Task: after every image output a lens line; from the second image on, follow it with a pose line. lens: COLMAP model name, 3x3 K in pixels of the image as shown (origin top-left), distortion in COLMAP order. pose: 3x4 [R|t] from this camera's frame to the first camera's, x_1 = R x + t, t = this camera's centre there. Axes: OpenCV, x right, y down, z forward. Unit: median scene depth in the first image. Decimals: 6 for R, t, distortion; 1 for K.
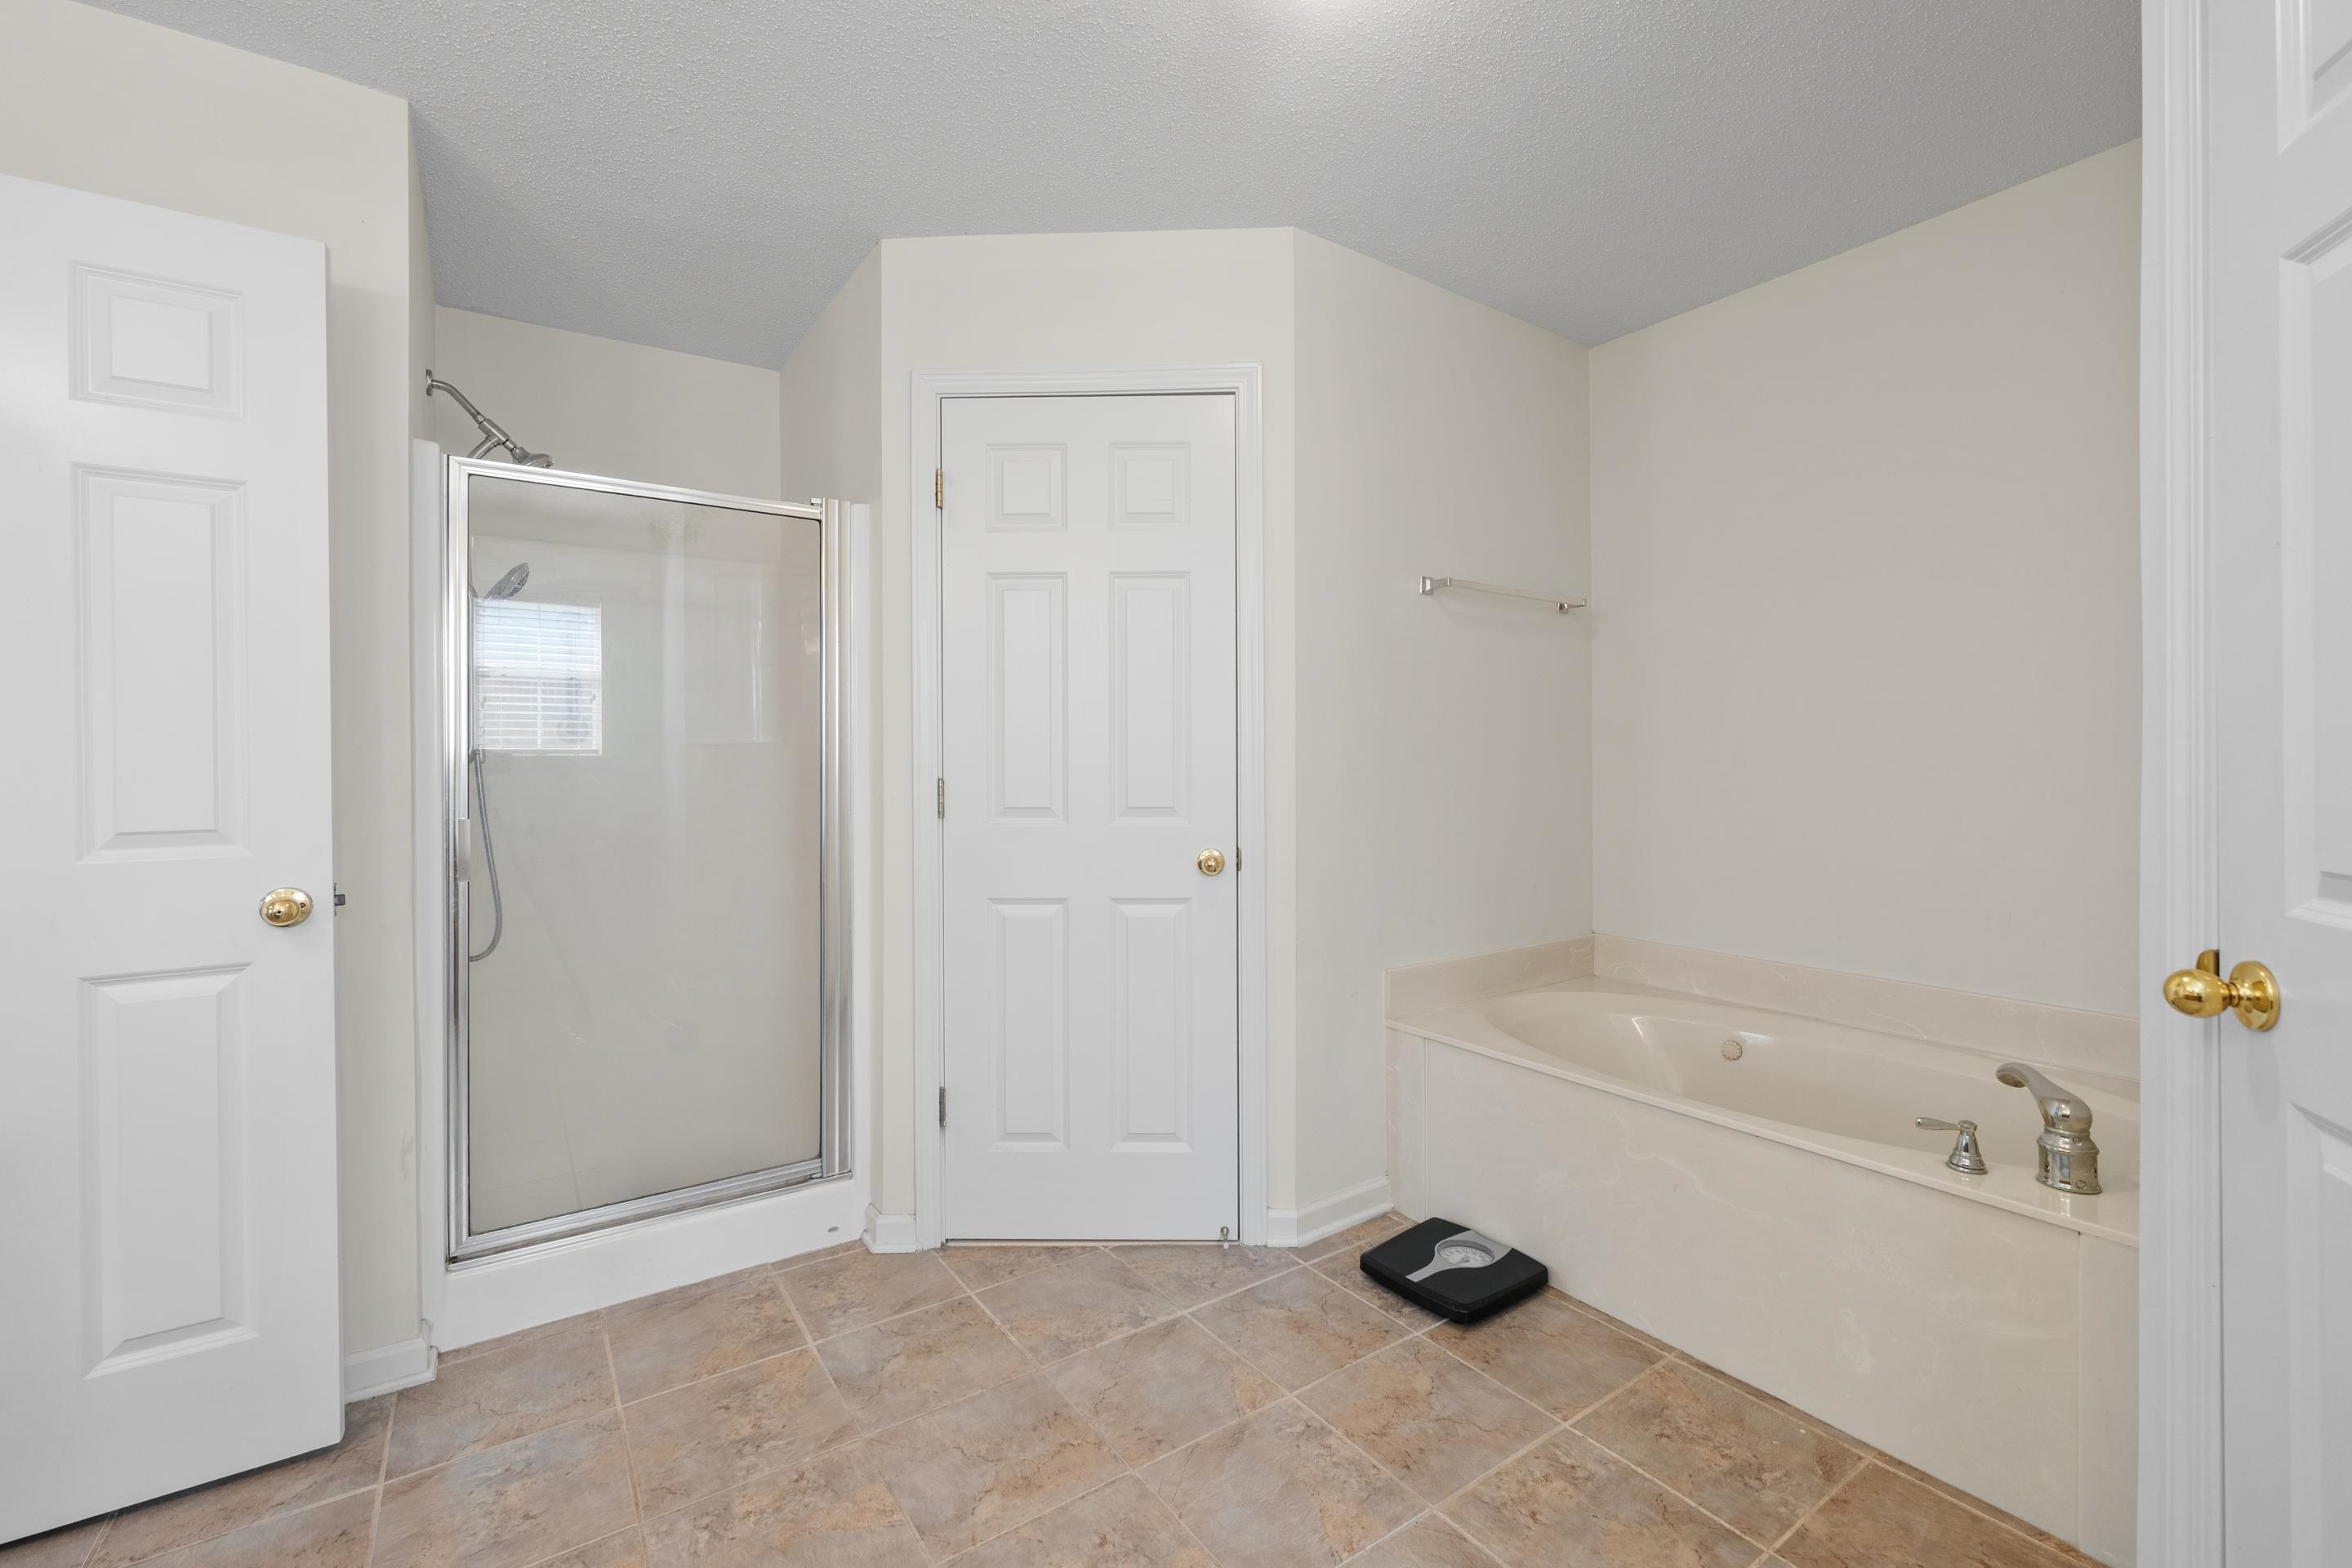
lens RADIAL K [[972.2, 0, 1156.3], [0, 972.2, 774.8], [0, 0, 1]] dist [0.001182, -0.002046]
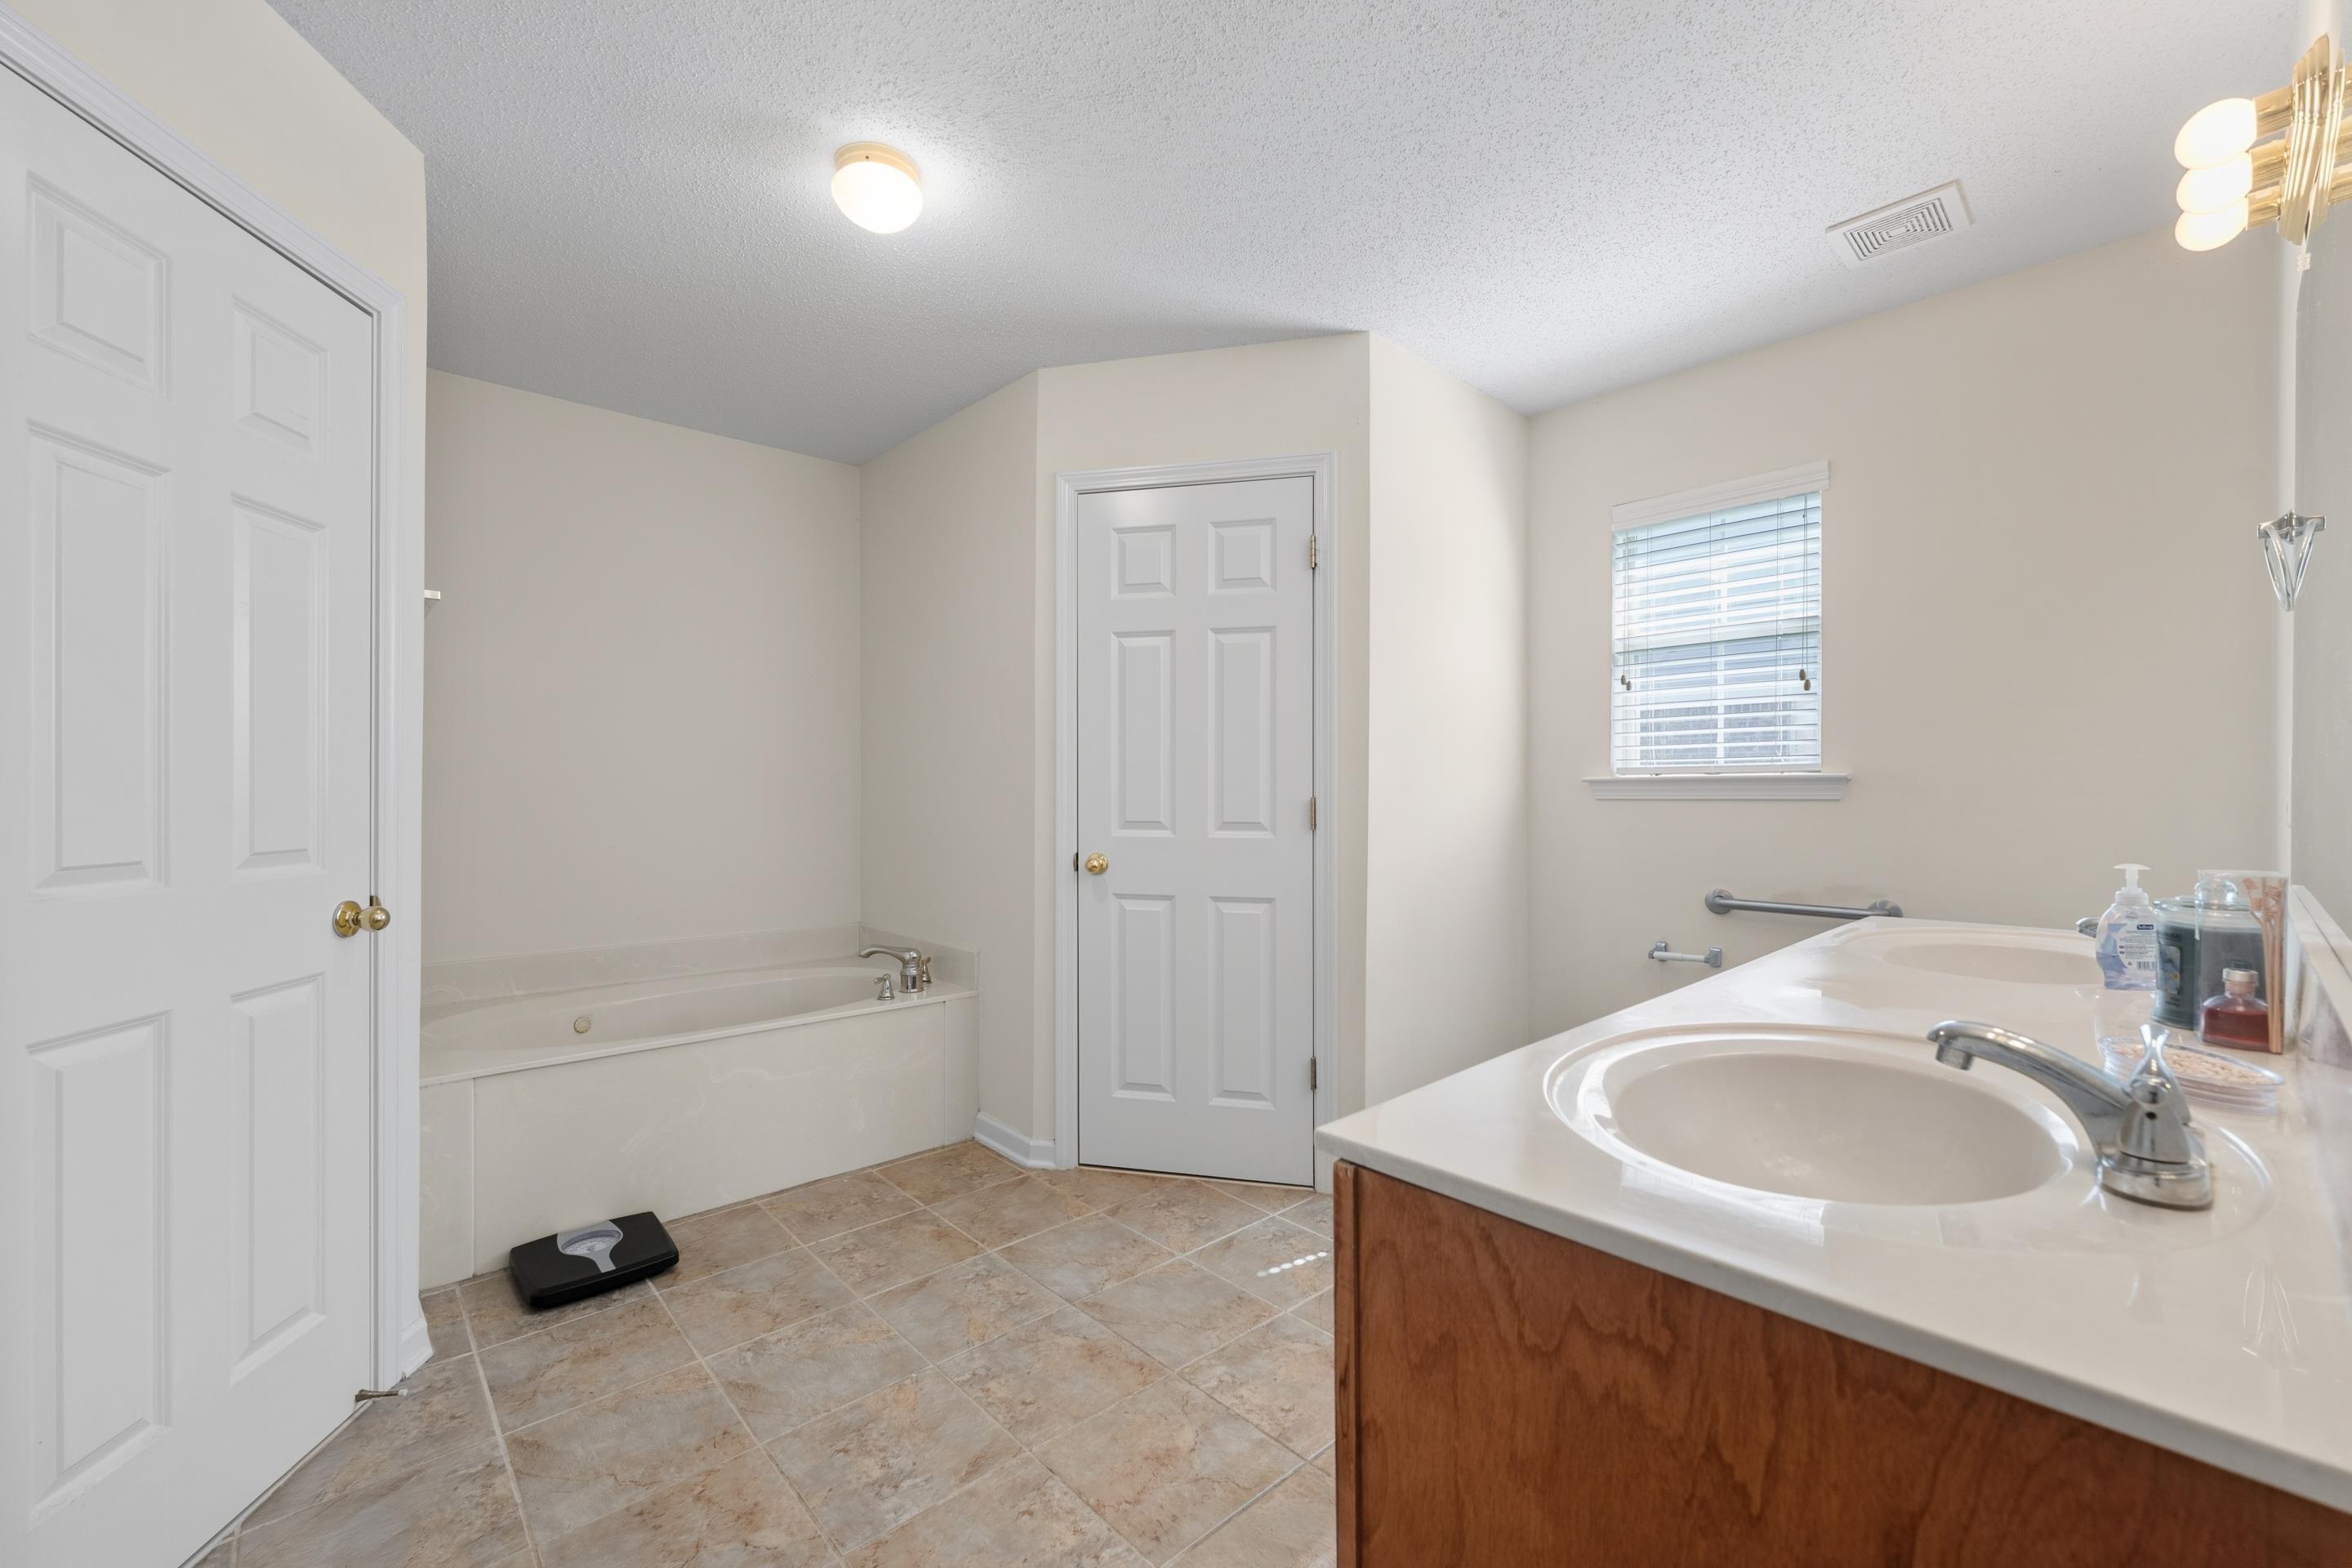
lens RADIAL K [[972.2, 0, 1159.5], [0, 972.2, 786.1], [0, 0, 1]] dist [0.001182, -0.002046]
pose [[-0.124904, 0.005608, 0.992153, -0.977107], [0.013253, 0.999904, -0.003983, -0.002870], [-0.992080, 0.012651, -0.124966, 0.582046]]
